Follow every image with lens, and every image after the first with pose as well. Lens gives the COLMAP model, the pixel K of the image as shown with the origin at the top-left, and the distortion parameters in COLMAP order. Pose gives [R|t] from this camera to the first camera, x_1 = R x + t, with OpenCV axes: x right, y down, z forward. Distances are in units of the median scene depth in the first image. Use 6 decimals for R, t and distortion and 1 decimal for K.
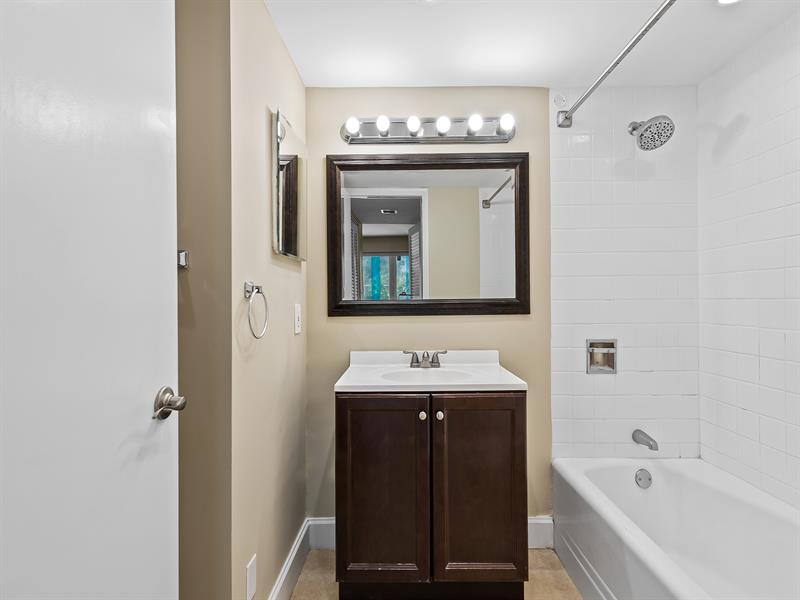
lens RADIAL K [[375.0, 0, 403.2], [0, 375.0, 299.4], [0, 0, 1]] dist [0.010671, -0.007452]
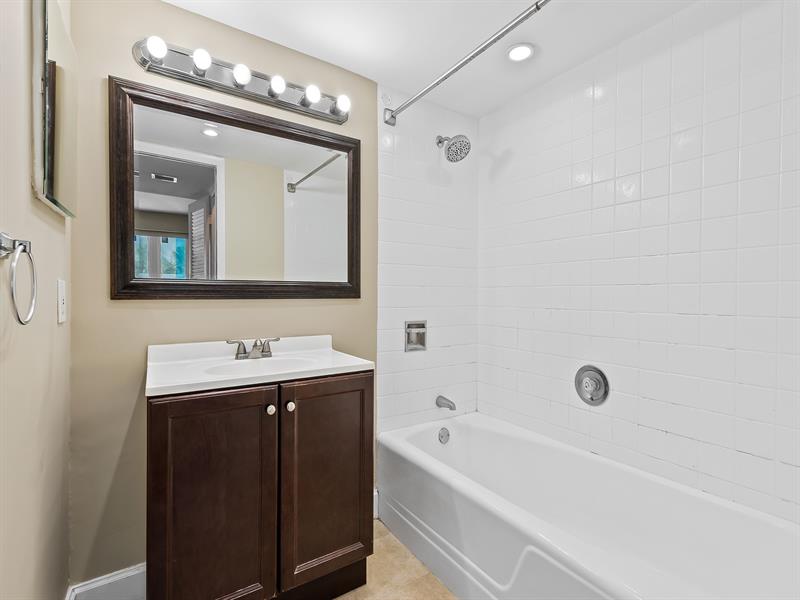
lens RADIAL K [[375.0, 0, 403.2], [0, 375.0, 299.4], [0, 0, 1]] dist [0.010671, -0.007452]
pose [[0.830706, 0.005107, 0.556688, -0.137817], [-0.011923, 0.999892, 0.008619, 0.032420], [-0.556584, -0.013797, 0.830677, 0.082793]]
